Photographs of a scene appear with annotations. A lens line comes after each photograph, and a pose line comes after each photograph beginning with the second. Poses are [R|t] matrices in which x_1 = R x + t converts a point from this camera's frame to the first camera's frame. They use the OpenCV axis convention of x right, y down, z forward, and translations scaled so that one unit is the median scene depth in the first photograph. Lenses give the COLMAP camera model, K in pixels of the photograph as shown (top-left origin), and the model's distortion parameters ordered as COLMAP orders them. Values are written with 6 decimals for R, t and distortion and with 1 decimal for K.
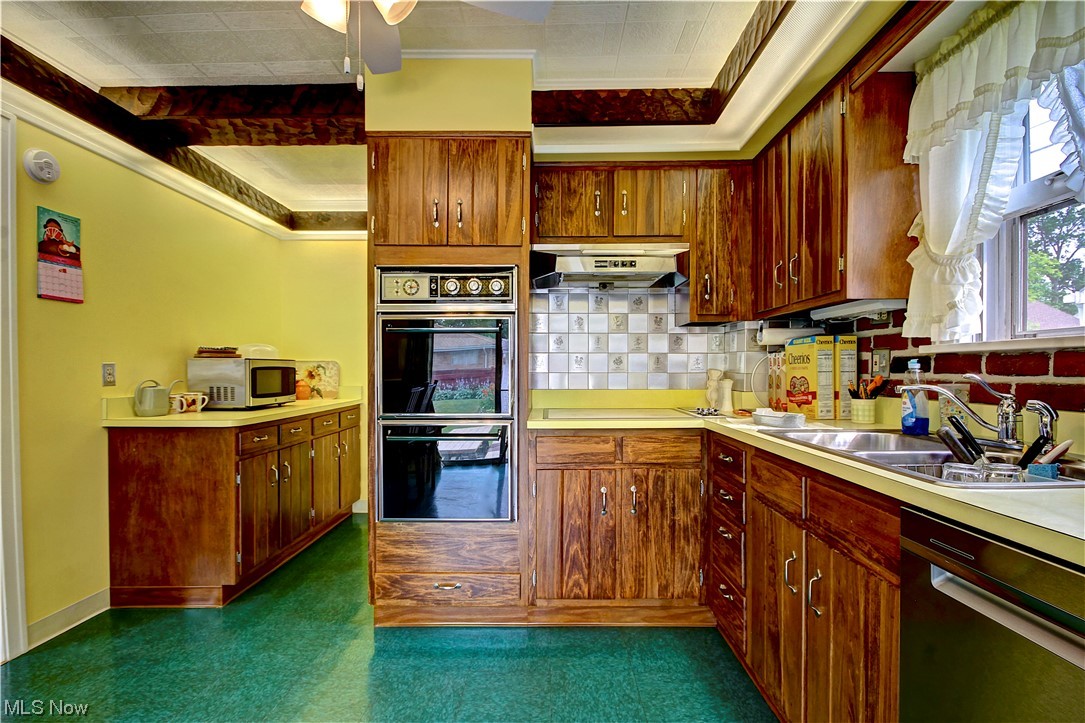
lens RADIAL K [[513.3, 0, 544.1], [0, 513.3, 368.3], [0, 0, 1]] dist [-0.004604, -0.003875]
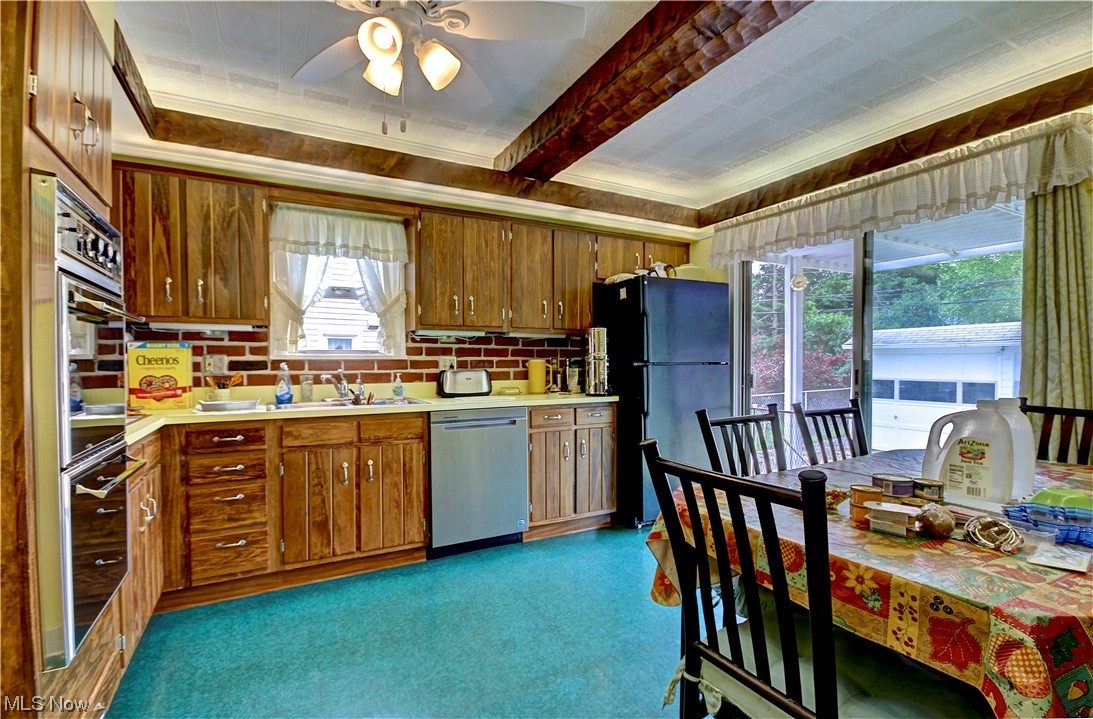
lens RADIAL K [[517.1, 0, 547.7], [0, 517.1, 365.0], [0, 0, 1]] dist [-0.004604, -0.003875]
pose [[-0.481193, 0.001211, 0.876614, -1.097076], [0.003632, 0.999993, 0.000612, -0.005933], [-0.876607, 0.003478, -0.481195, 0.872861]]
